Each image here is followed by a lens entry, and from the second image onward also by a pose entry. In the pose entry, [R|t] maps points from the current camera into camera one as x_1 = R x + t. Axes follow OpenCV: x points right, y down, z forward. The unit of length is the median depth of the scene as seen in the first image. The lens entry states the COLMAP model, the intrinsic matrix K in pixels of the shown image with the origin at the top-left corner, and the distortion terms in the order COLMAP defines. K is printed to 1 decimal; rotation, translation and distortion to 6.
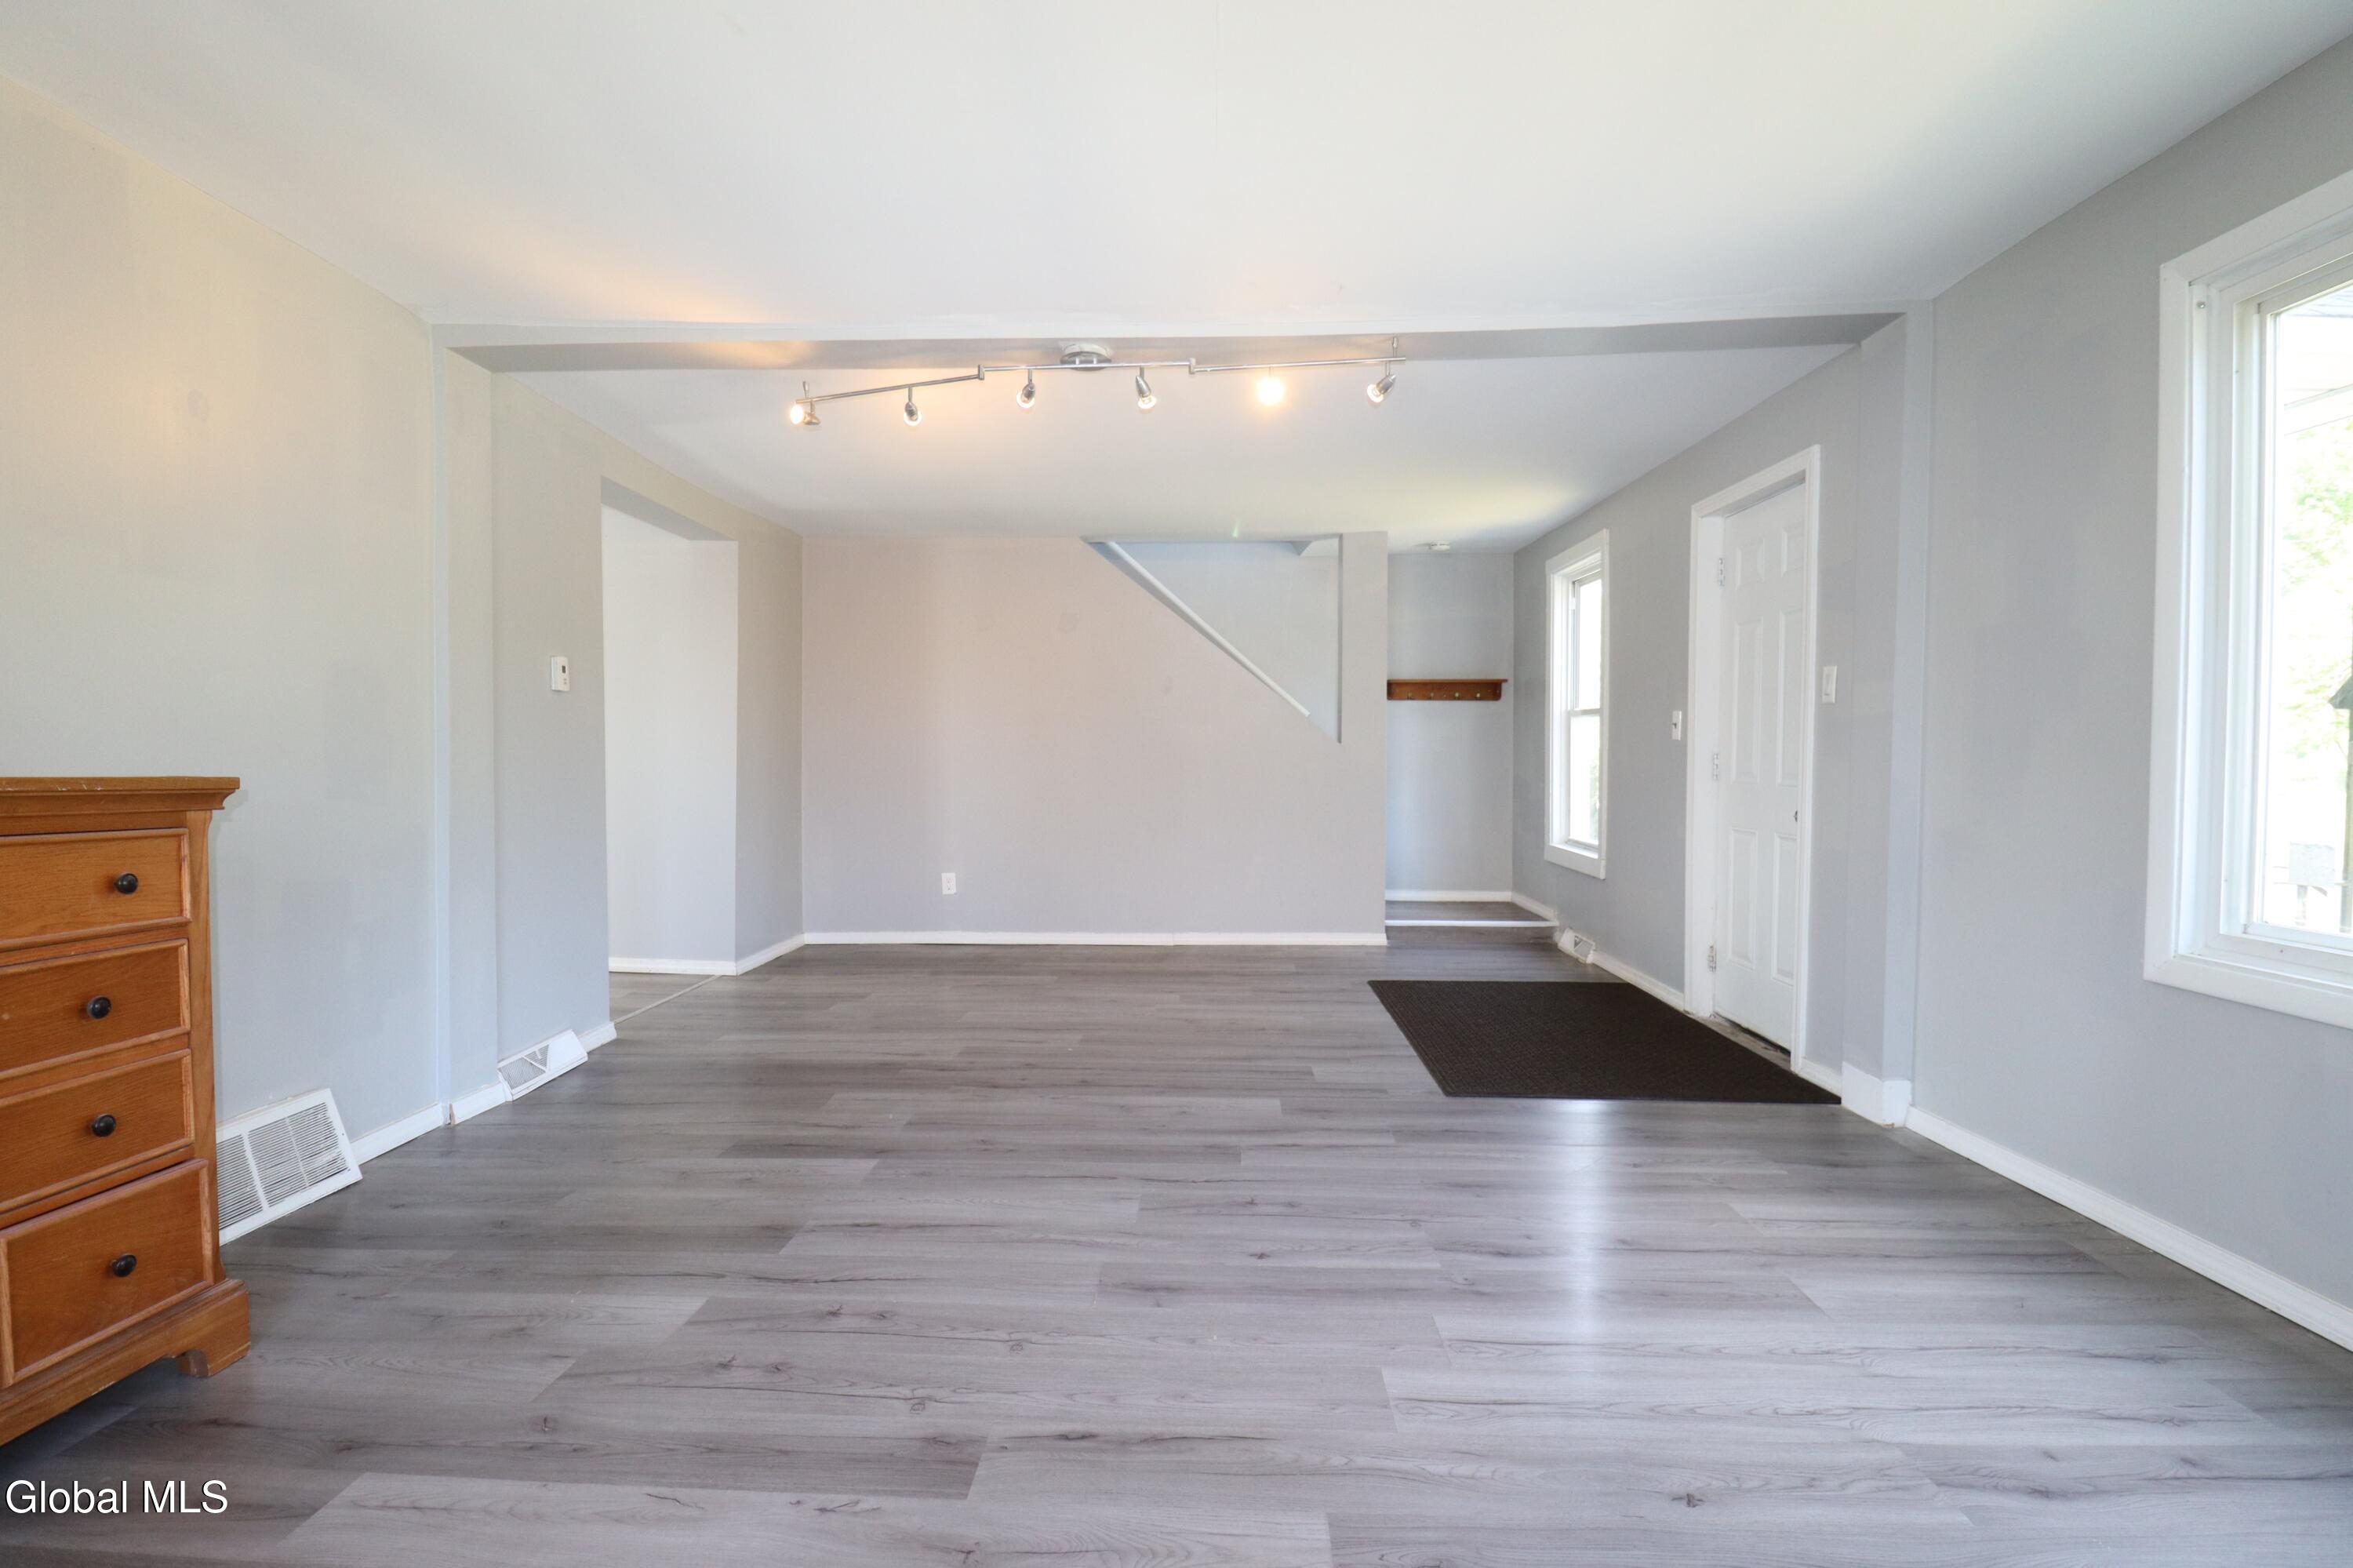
lens RADIAL K [[1129.3, 0, 1174.7], [0, 1129.3, 799.2], [0, 0, 1]] dist [0.000405, -0.014575]
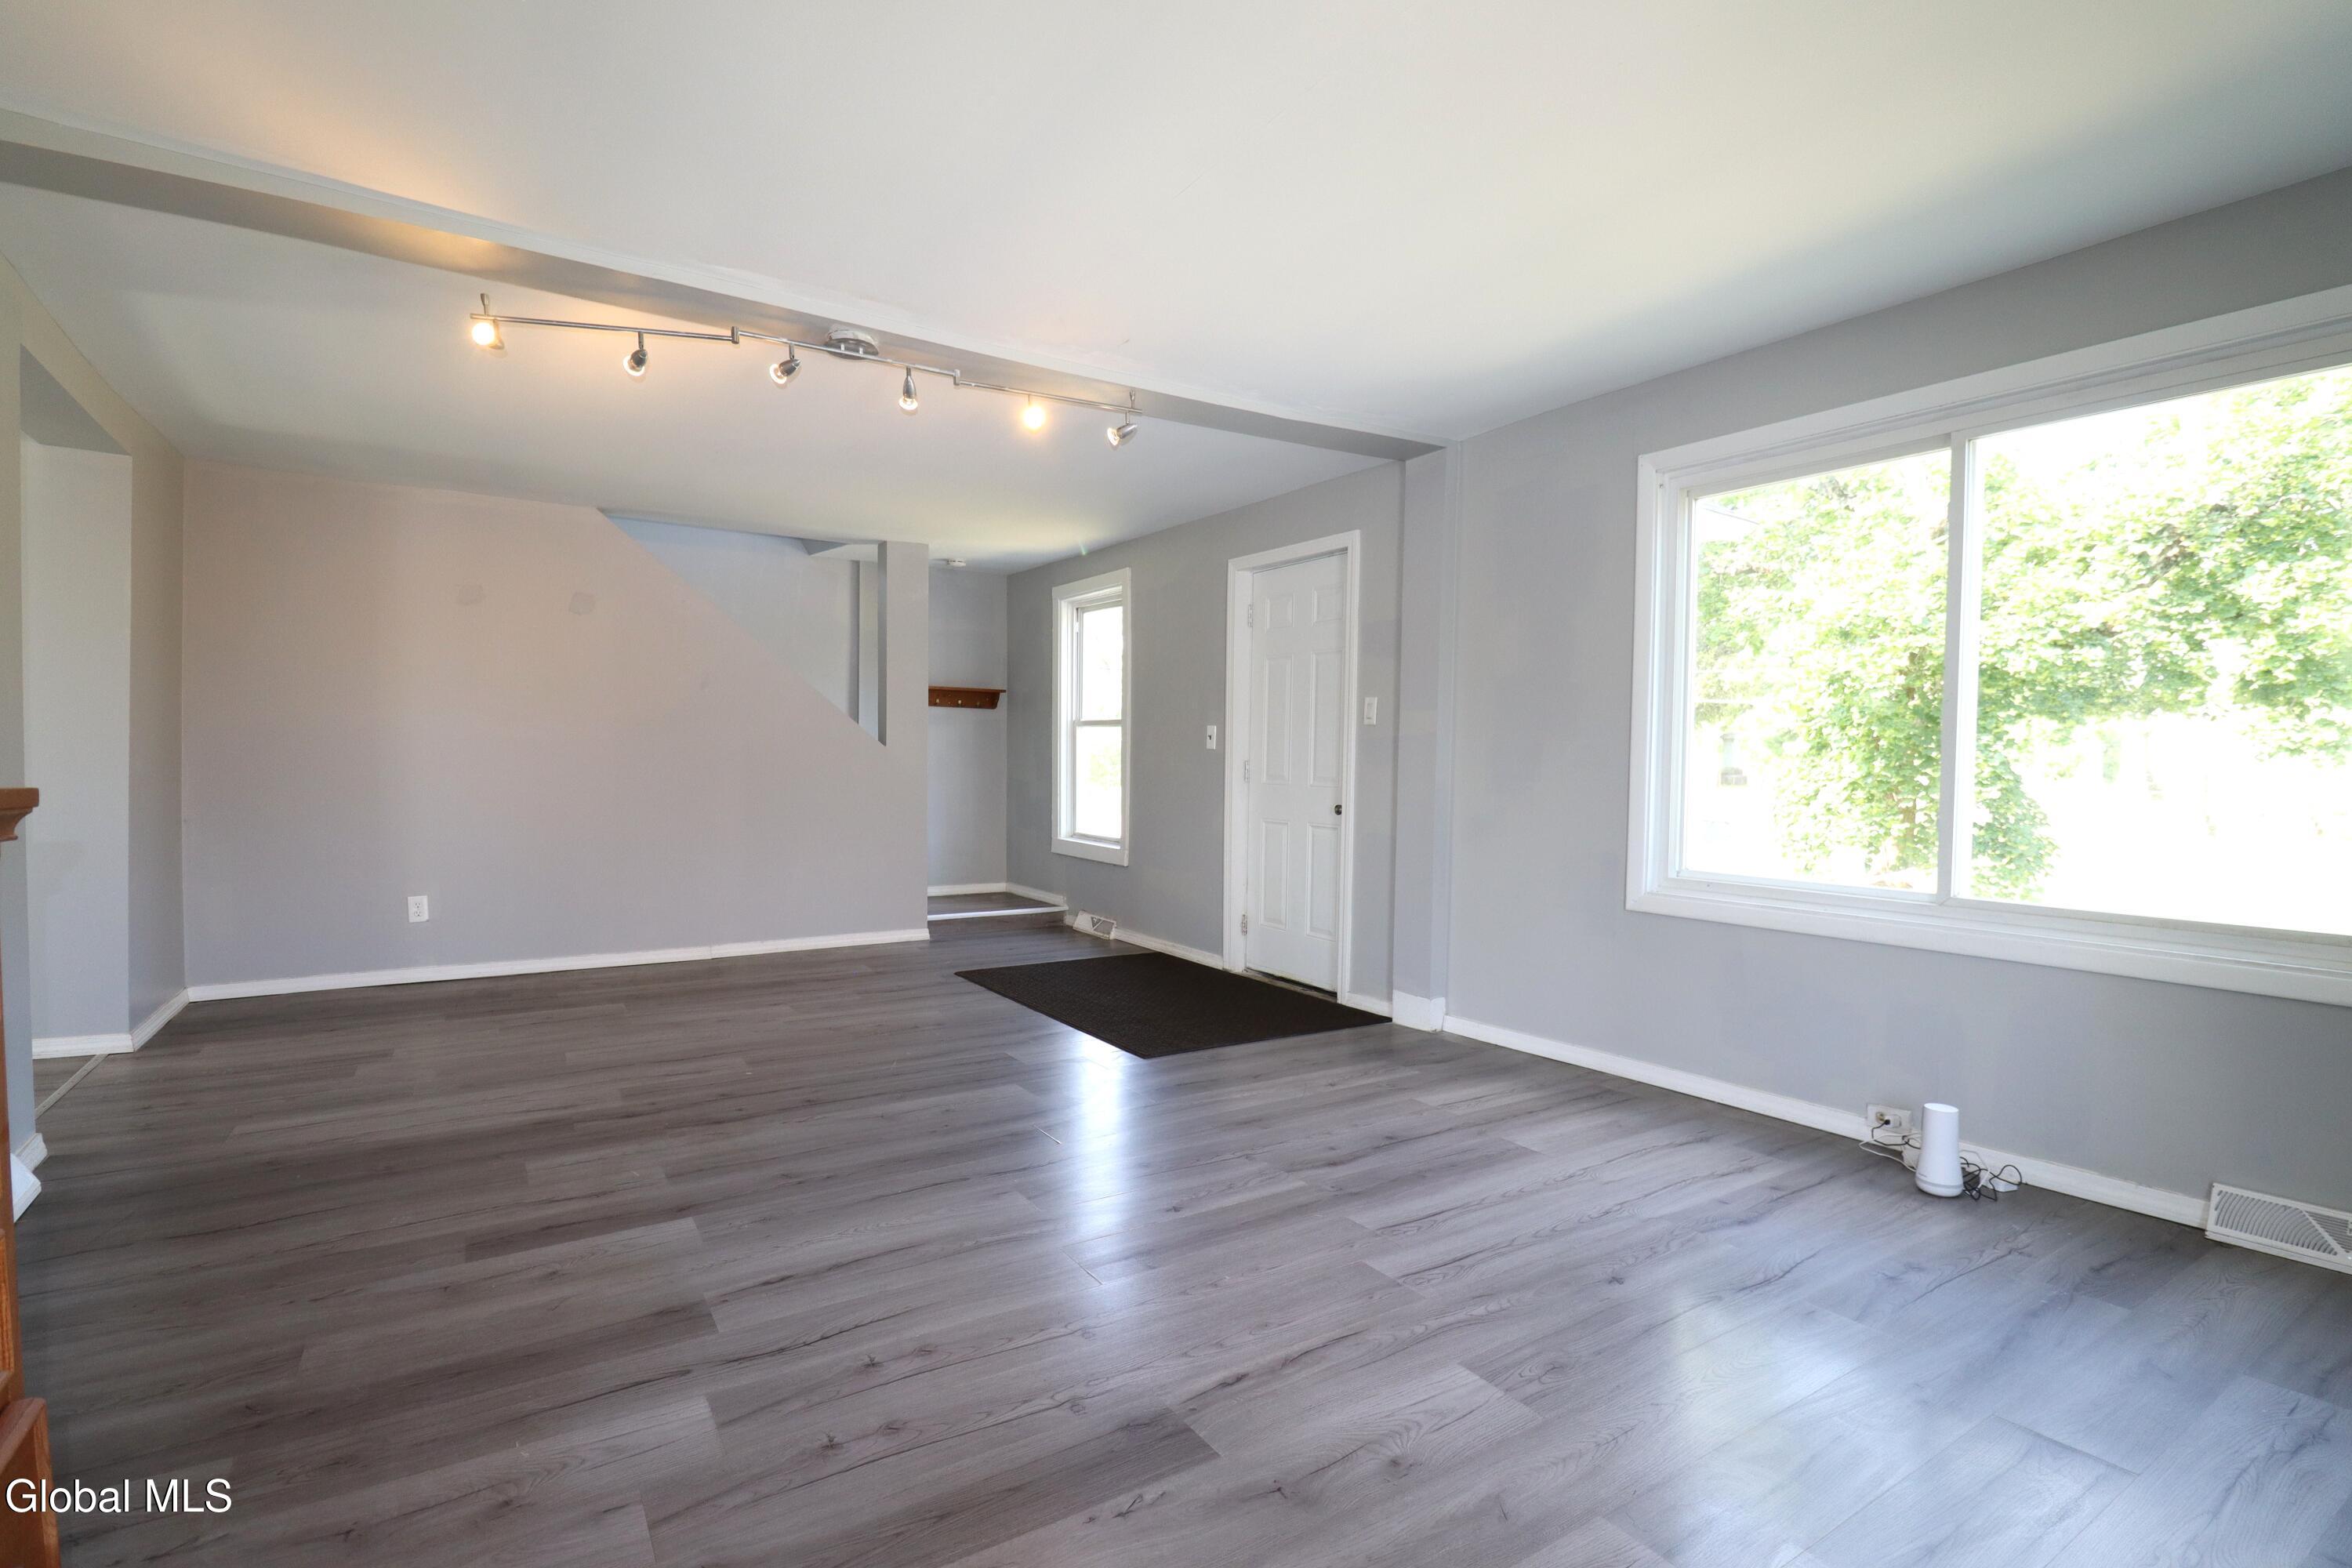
lens RADIAL K [[1087.2, 0, 1164.4], [0, 1087.2, 800.8], [0, 0, 1]] dist [0.001127, -0.013941]
pose [[0.821241, -0.011686, 0.570462, -0.381367], [0.010398, 0.999931, 0.005515, -0.004825], [-0.570487, 0.001402, 0.821305, 0.083952]]
